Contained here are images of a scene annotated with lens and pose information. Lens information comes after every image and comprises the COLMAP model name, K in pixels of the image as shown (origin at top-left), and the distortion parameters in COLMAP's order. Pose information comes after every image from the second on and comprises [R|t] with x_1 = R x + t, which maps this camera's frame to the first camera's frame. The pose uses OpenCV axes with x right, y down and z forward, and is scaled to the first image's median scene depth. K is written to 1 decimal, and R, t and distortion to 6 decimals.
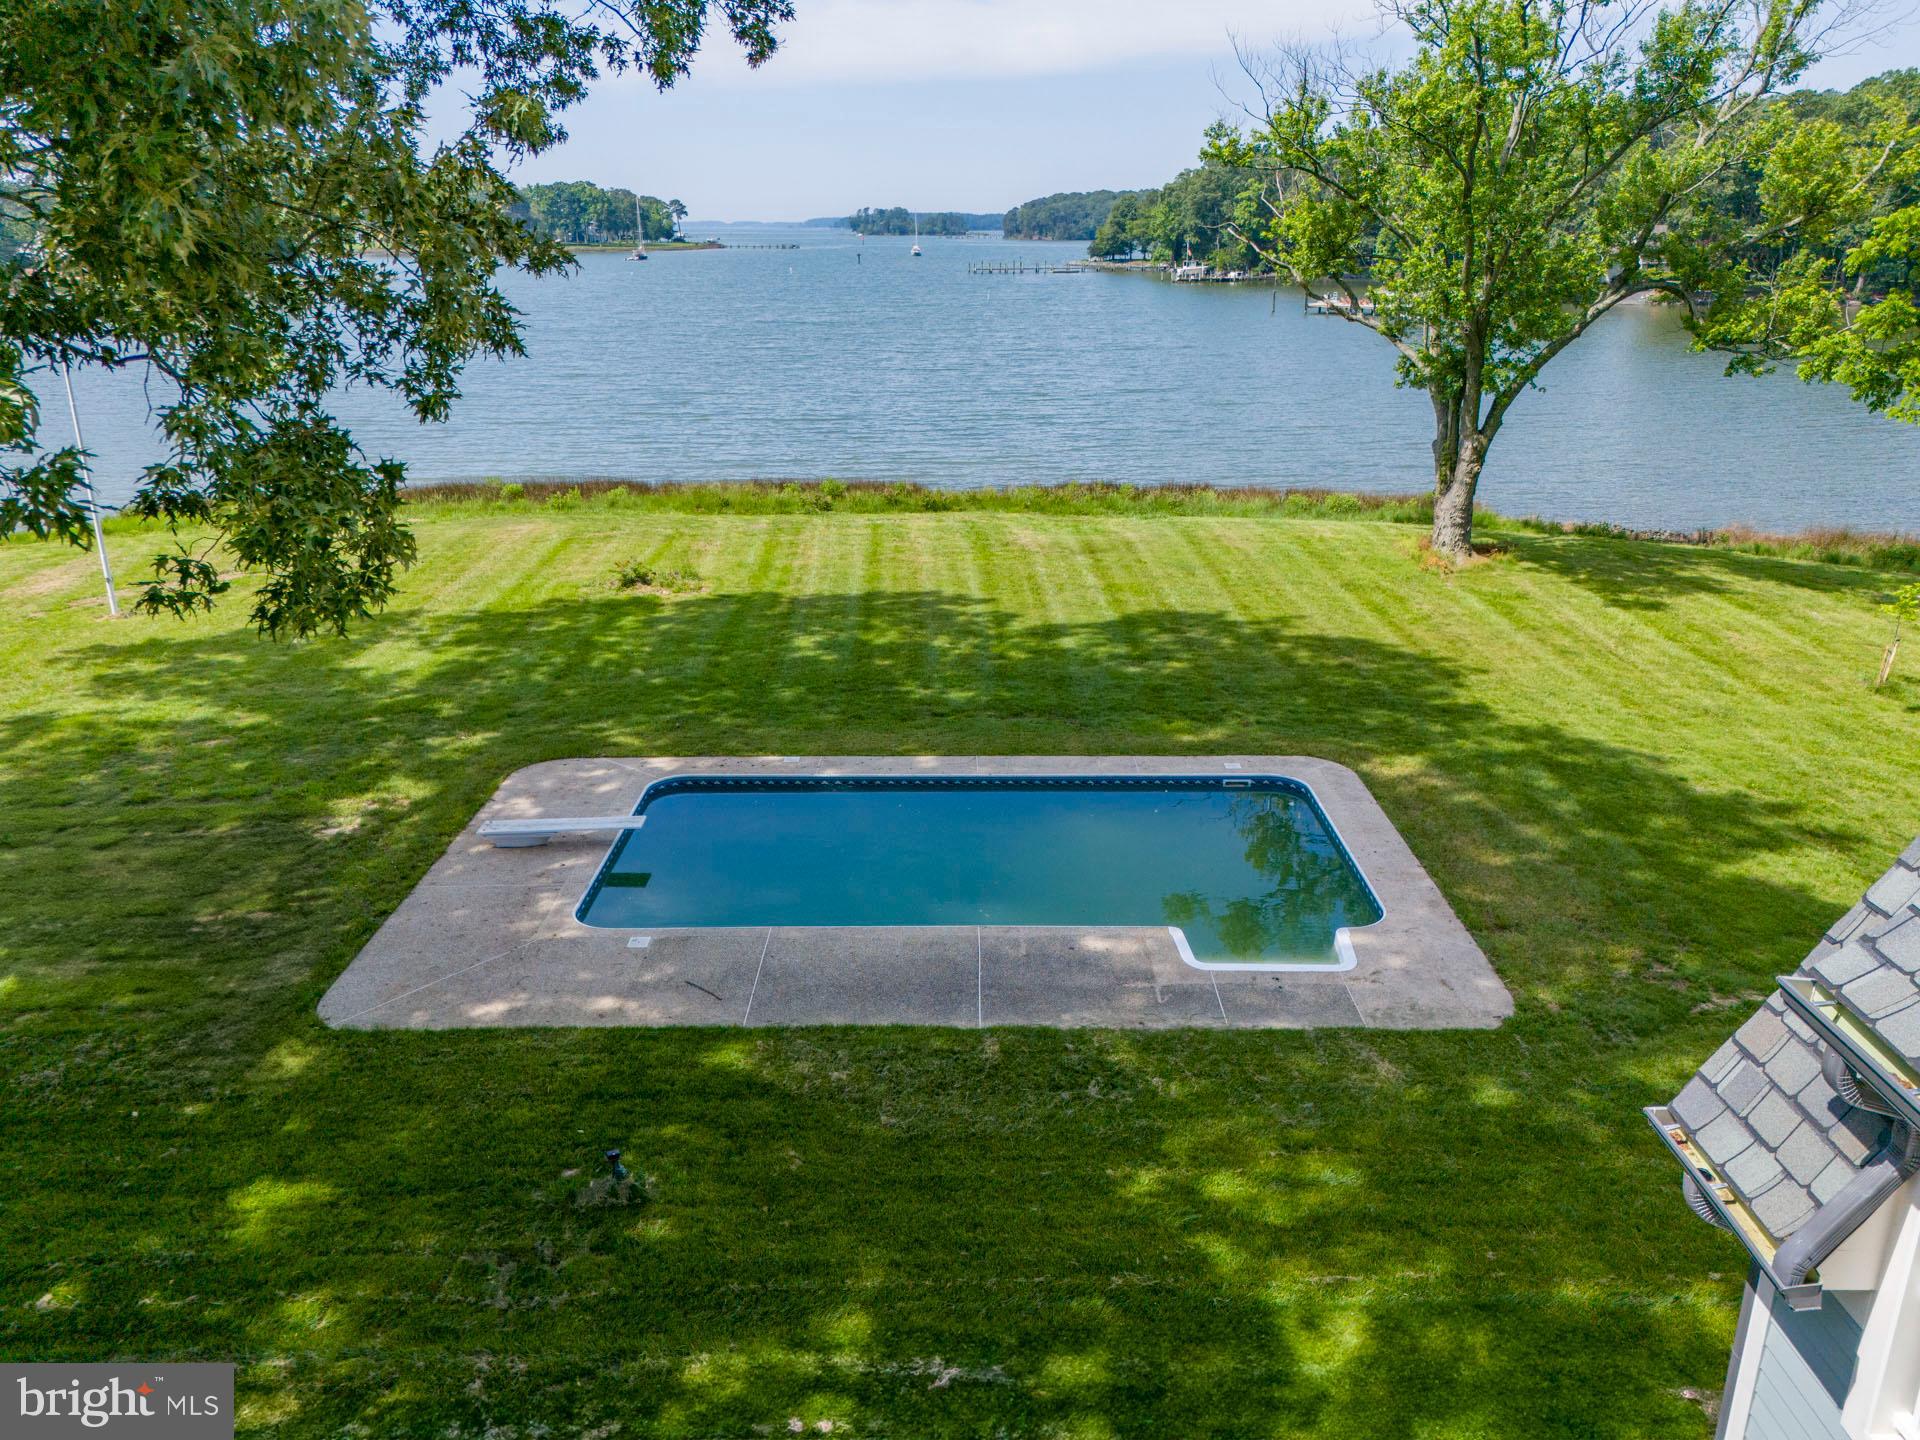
lens RADIAL K [[1413.5, 0, 968.6], [0, 1413.5, 725.1], [0, 0, 1]] dist [0.036973, -0.002715]
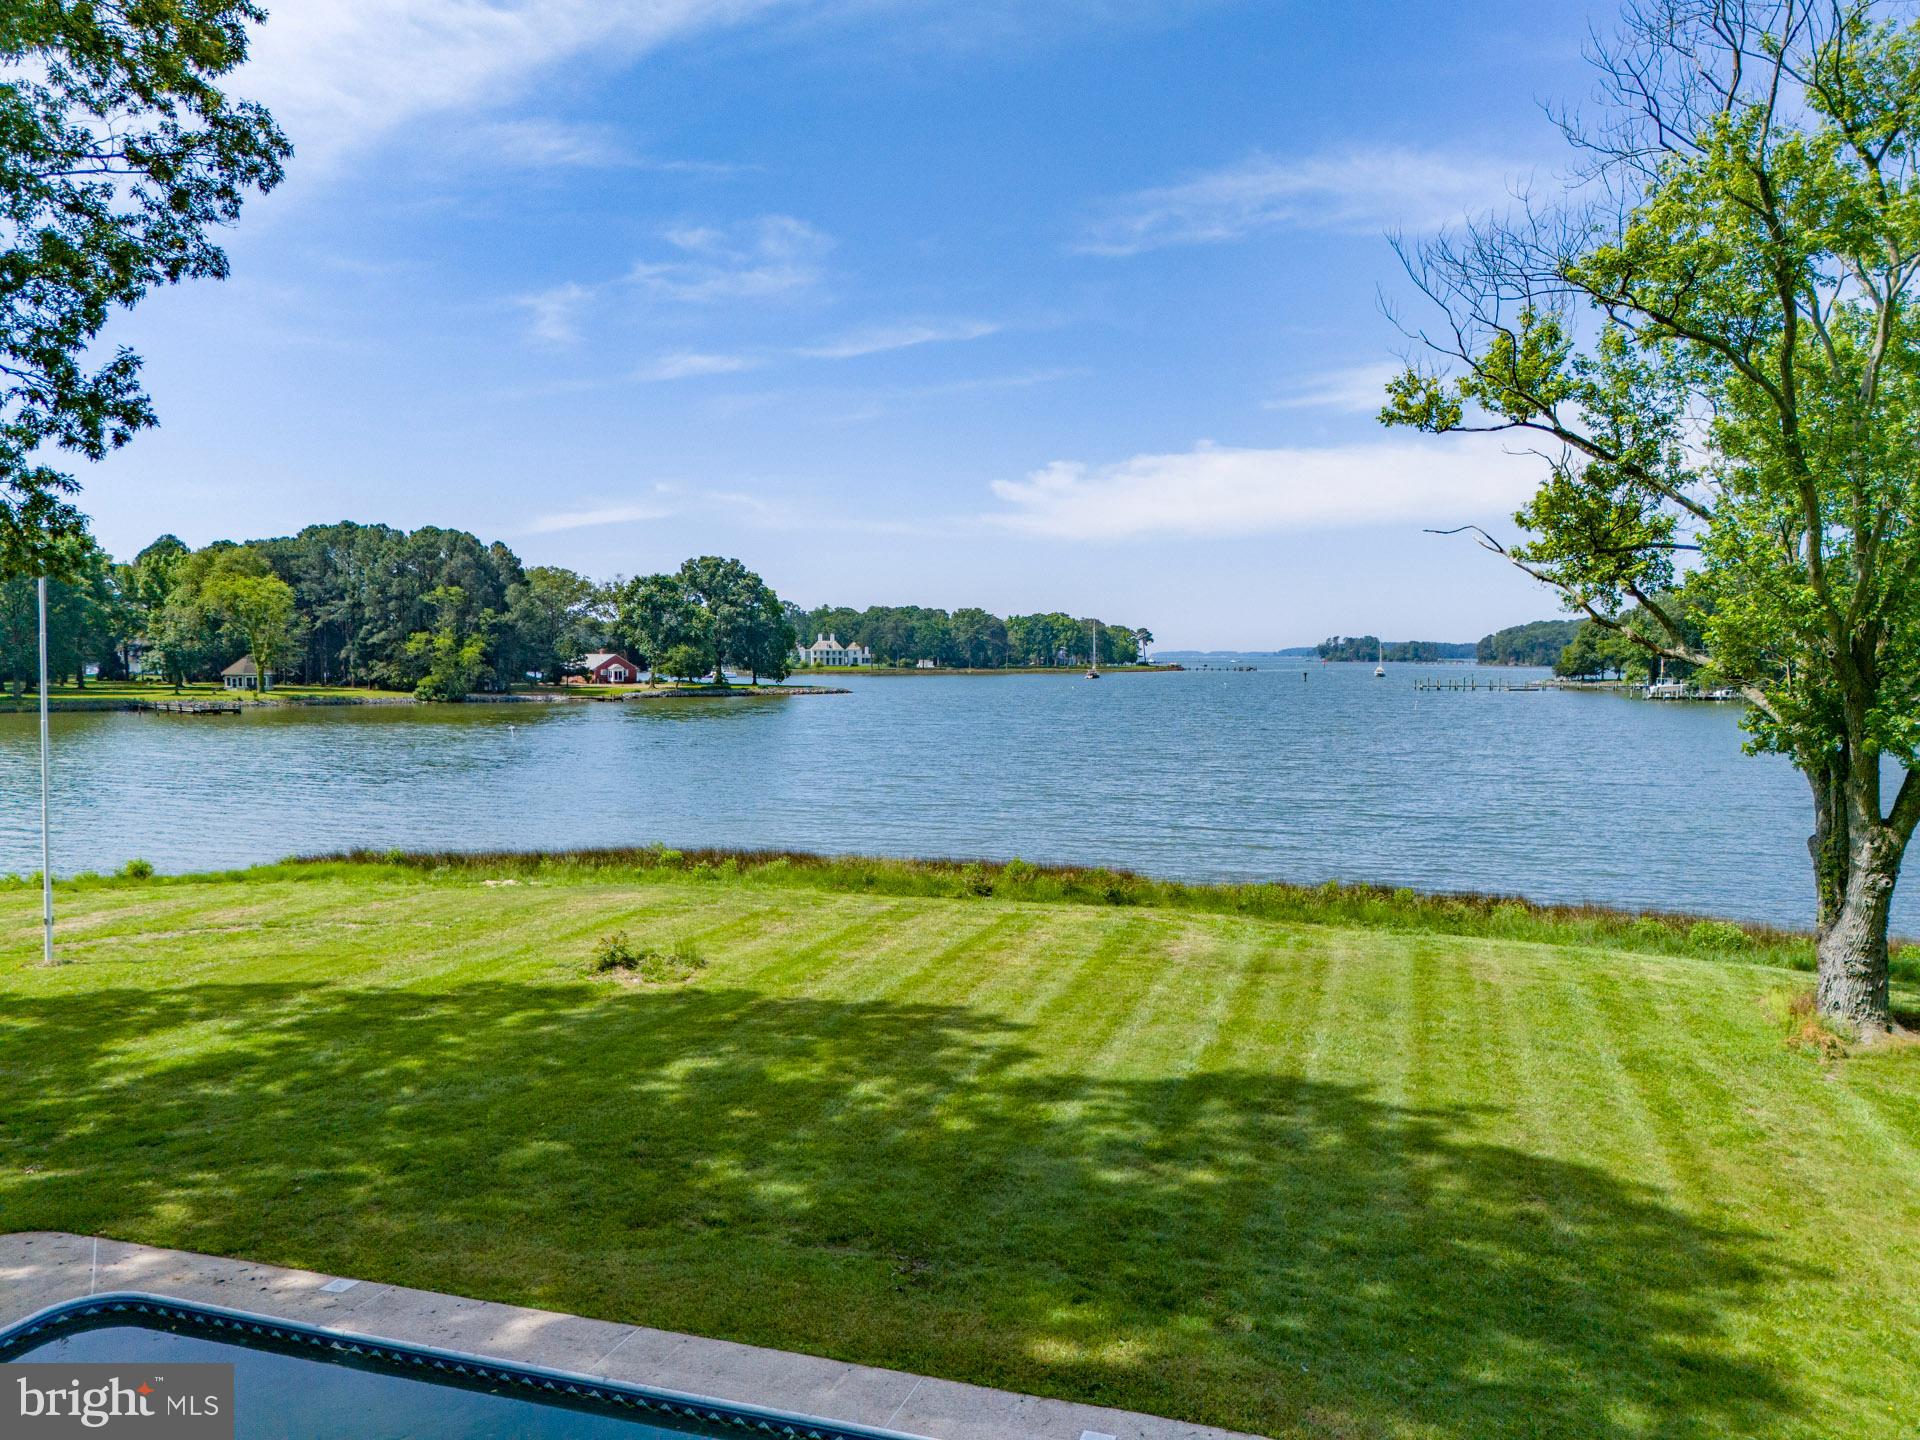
lens RADIAL K [[1394.6, 0, 966.0], [0, 1394.6, 727.4], [0, 0, 1]] dist [0.084916, -0.112517]
pose [[0.945559, 0.019693, -0.324854, 0.229212], [-0.110911, 0.957915, -0.264760, -0.053283], [0.305968, 0.286376, 0.907949, 0.401876]]
